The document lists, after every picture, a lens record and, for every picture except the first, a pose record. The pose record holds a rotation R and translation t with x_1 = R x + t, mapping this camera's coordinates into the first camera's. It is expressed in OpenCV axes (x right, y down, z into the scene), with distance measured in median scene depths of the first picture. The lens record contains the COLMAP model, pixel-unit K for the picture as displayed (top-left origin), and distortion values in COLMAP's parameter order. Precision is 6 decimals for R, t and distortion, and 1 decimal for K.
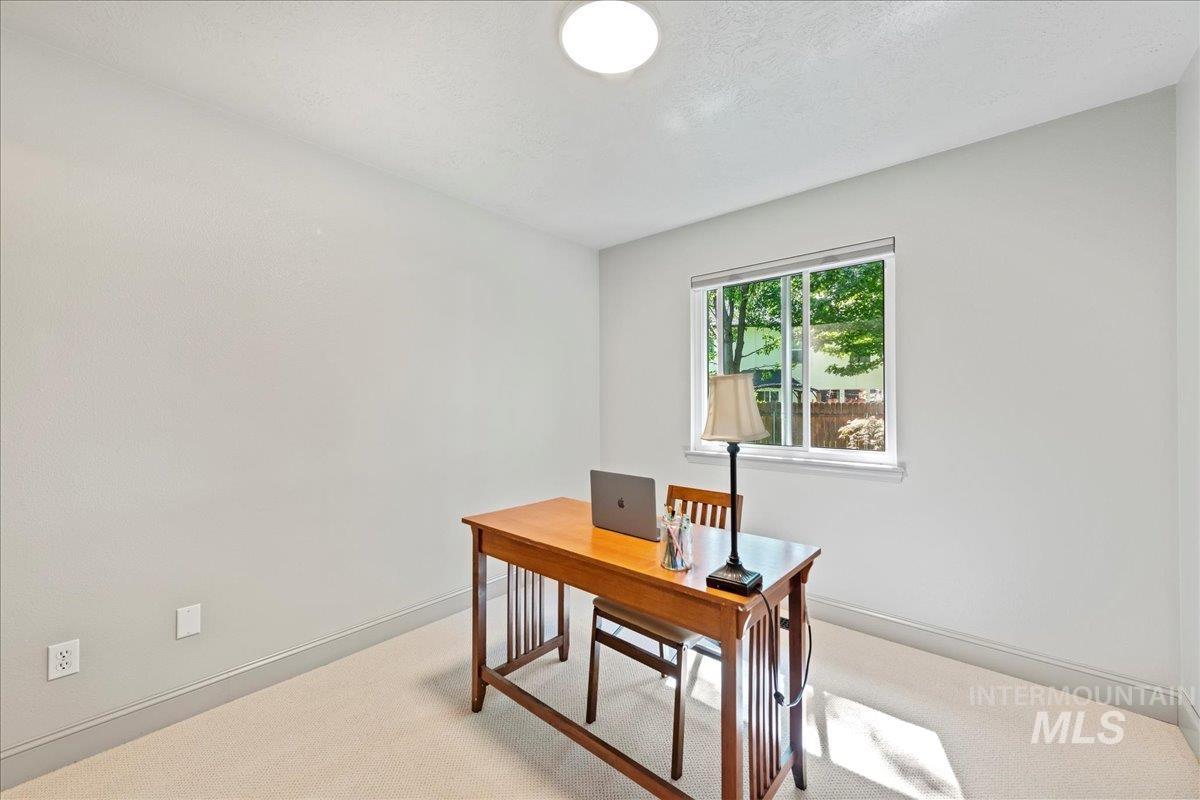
lens RADIAL K [[469.0, 0, 600.0], [0, 469.0, 400.0], [0, 0, 1]] dist [-0.000278, -0.000004]
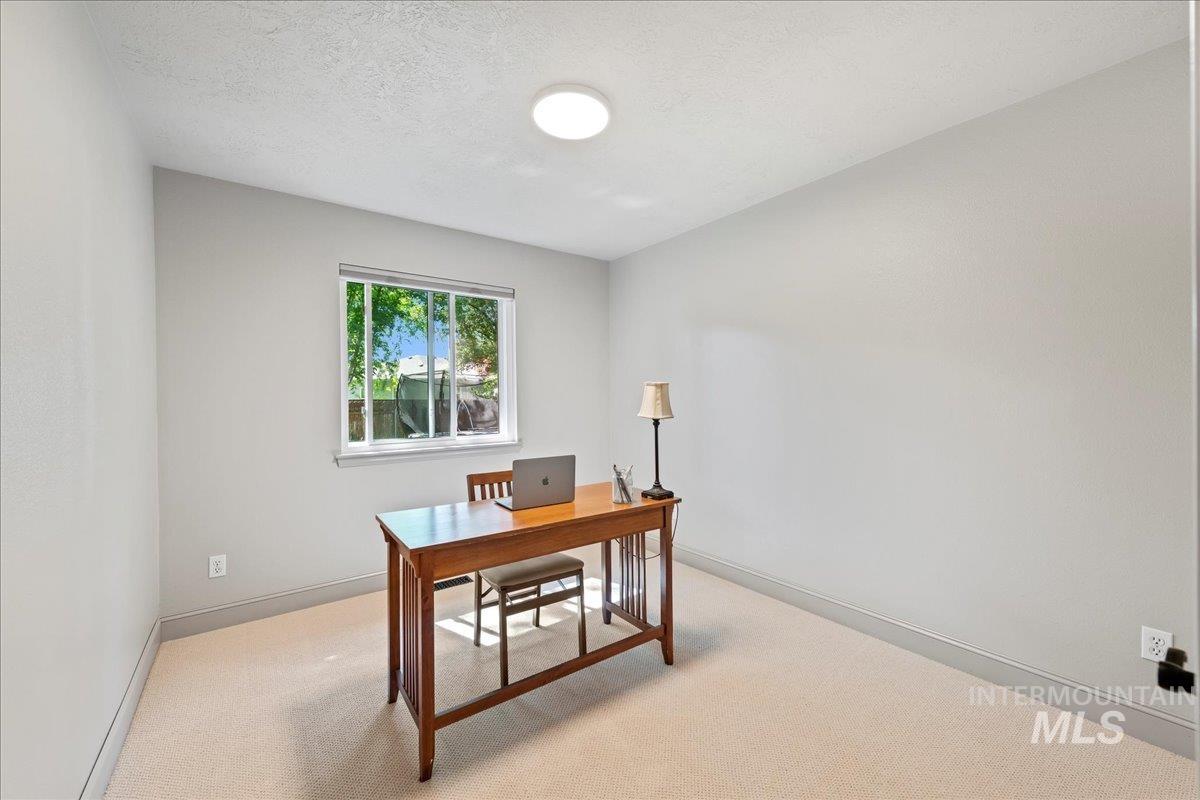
lens RADIAL K [[469.0, 0, 600.0], [0, 469.0, 400.0], [0, 0, 1]] dist [-0.000278, -0.000004]
pose [[0.204995, -0.008269, 0.978728, -0.801386], [0.005516, 0.999958, 0.007293, -0.001122], [-0.978747, 0.003904, 0.205032, 0.429105]]
